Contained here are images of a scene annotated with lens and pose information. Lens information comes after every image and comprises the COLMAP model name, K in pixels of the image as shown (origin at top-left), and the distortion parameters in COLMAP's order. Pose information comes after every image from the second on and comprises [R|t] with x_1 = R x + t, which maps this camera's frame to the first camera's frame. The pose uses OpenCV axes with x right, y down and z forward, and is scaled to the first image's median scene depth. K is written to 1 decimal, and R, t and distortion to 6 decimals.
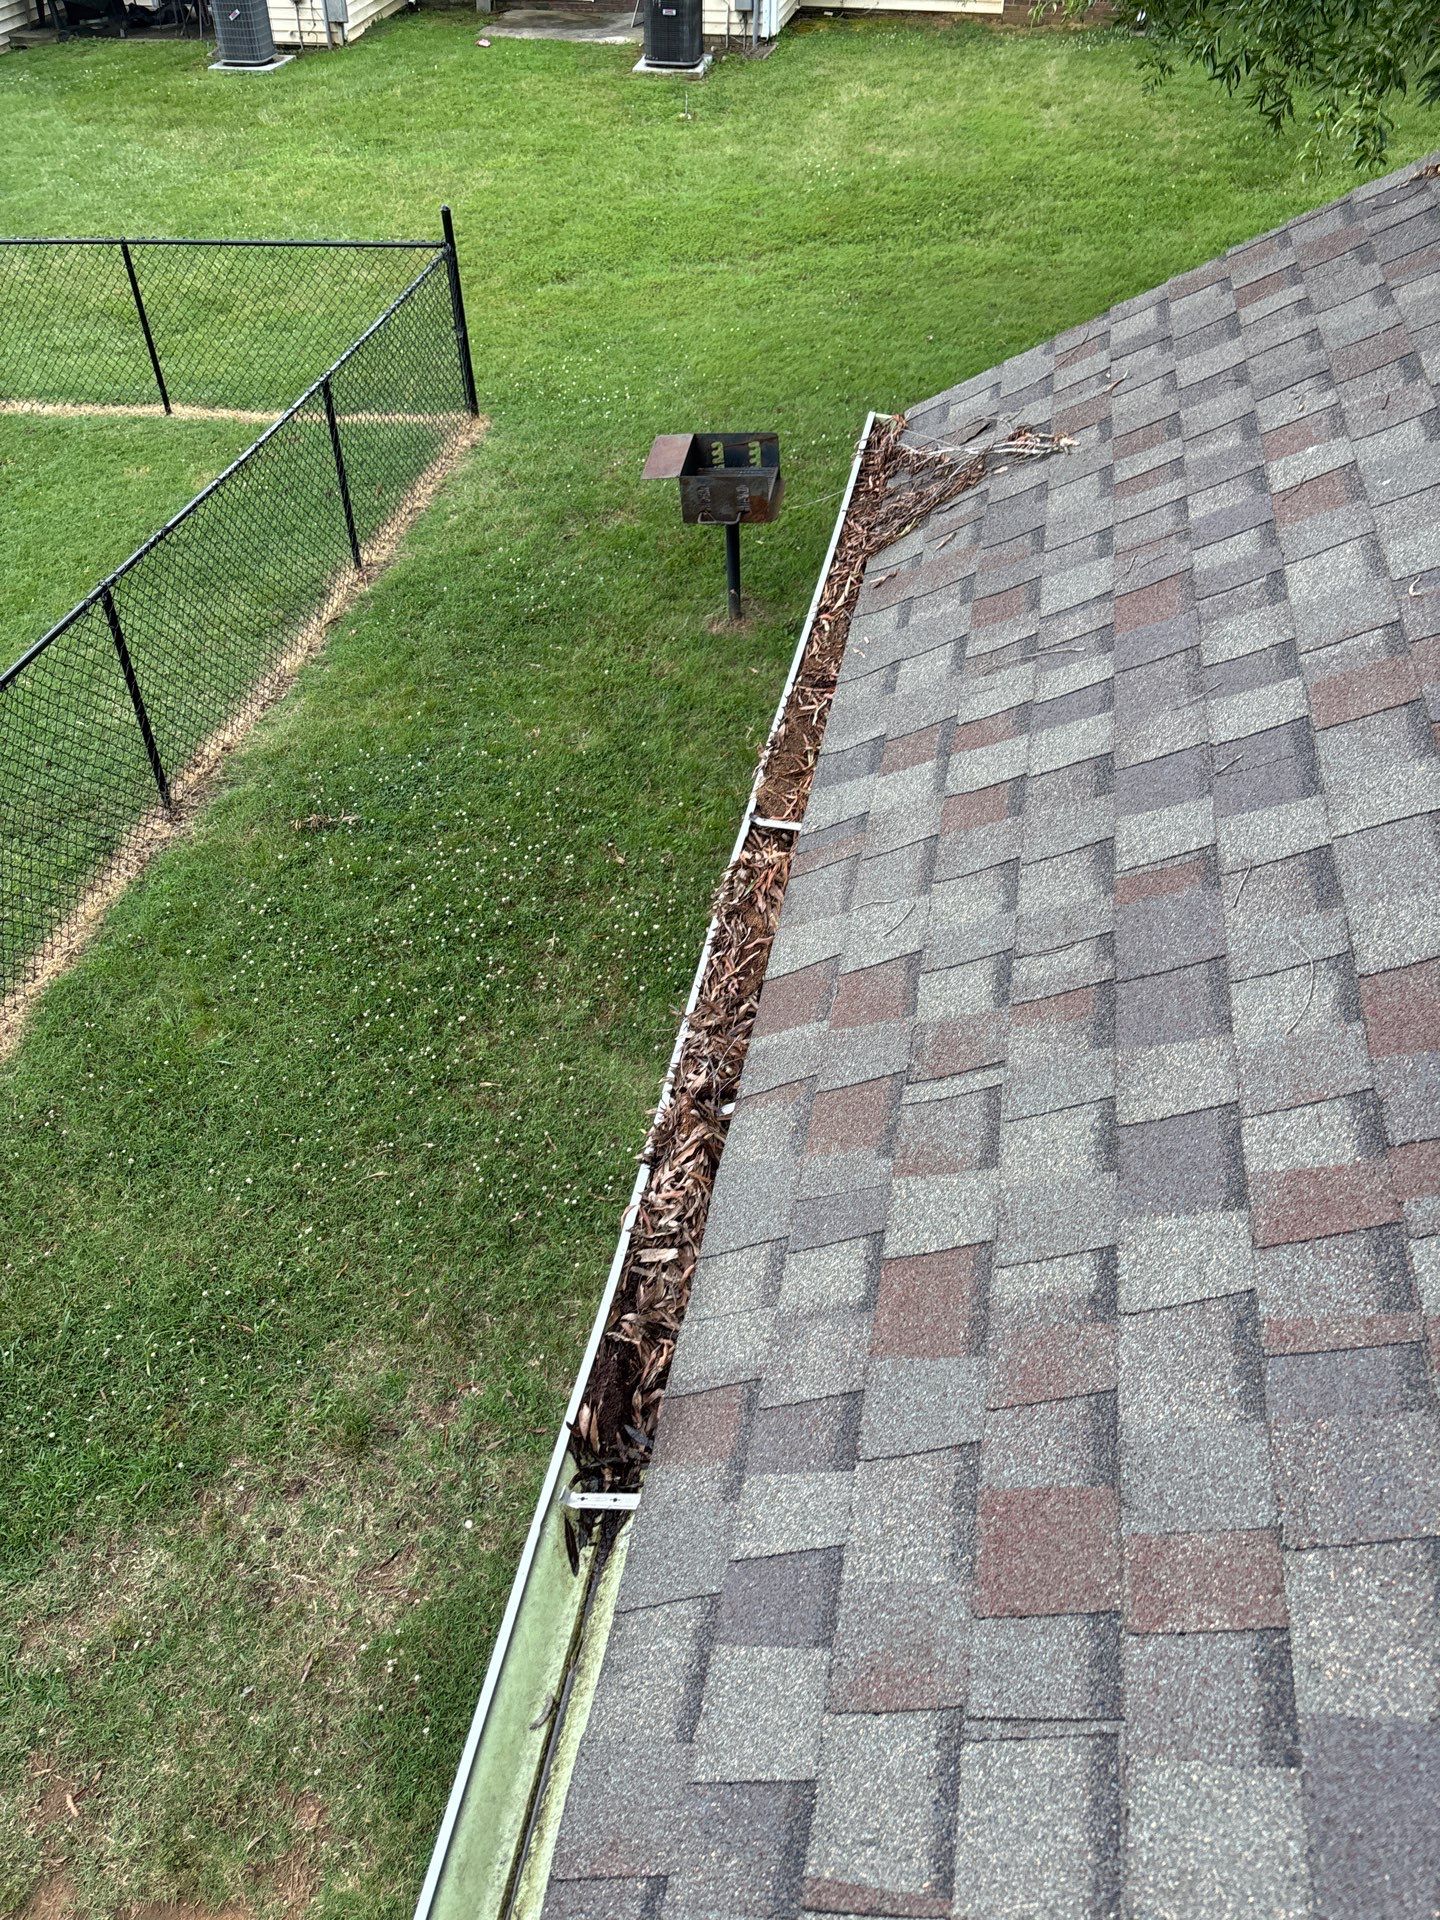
lens RADIAL K [[1474.0, 0, 720.0], [0, 1474.0, 960.0], [0, 0, 1]] dist [0.055191, -0.065715]
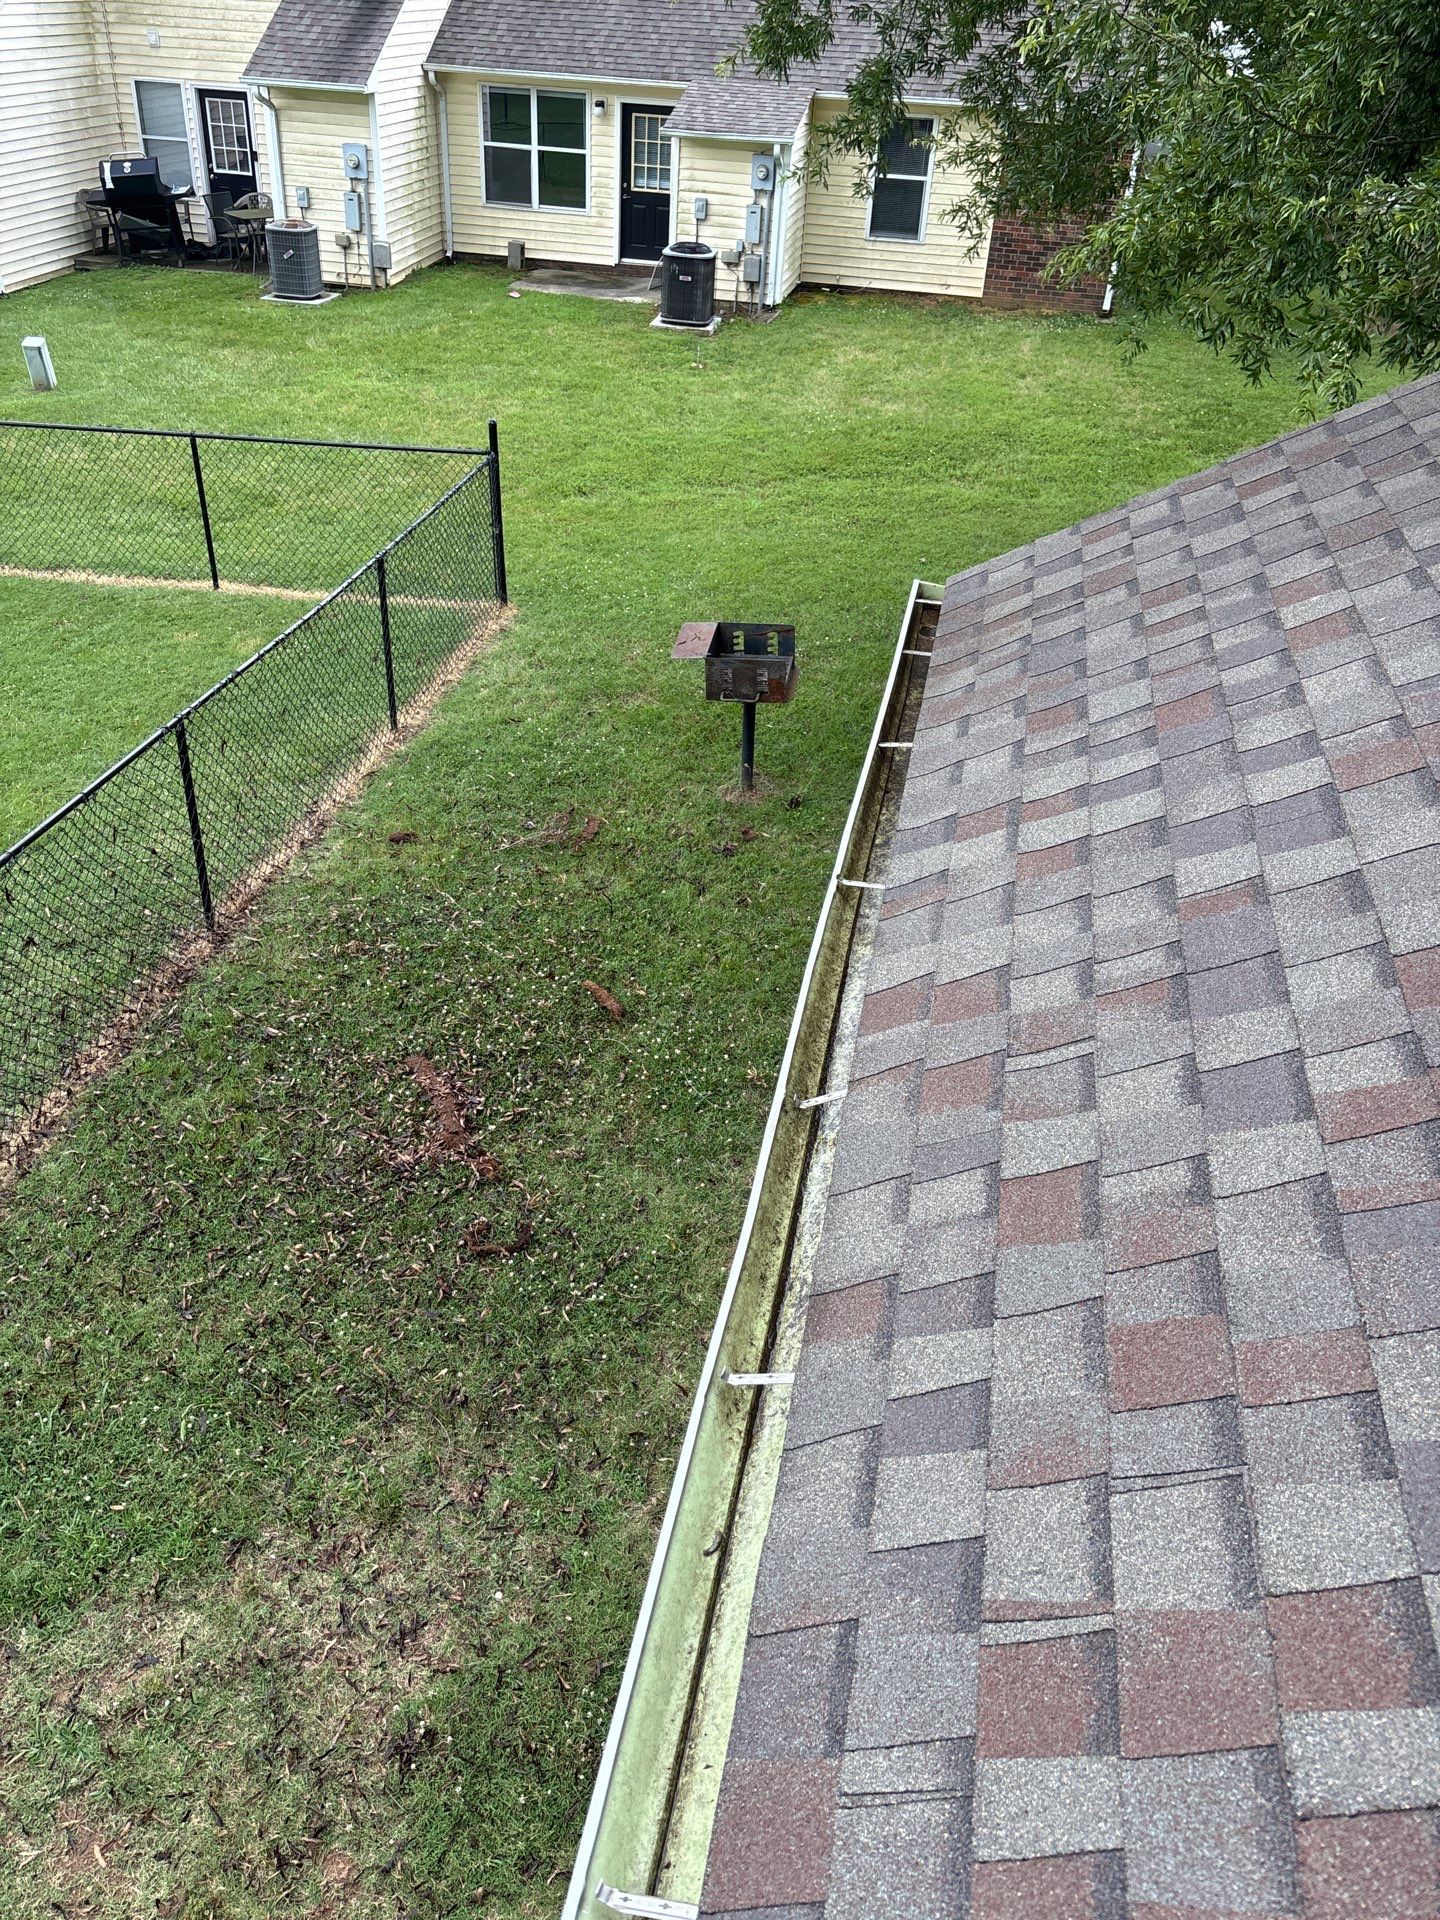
lens RADIAL K [[1479.7, 0, 720.0], [0, 1479.7, 960.0], [0, 0, 1]] dist [0.030066, -0.005568]
pose [[0.998514, 0.045345, 0.030221, -0.083215], [-0.040507, 0.988604, -0.144988, 0.110207], [-0.036451, 0.143549, 0.988972, -0.100079]]
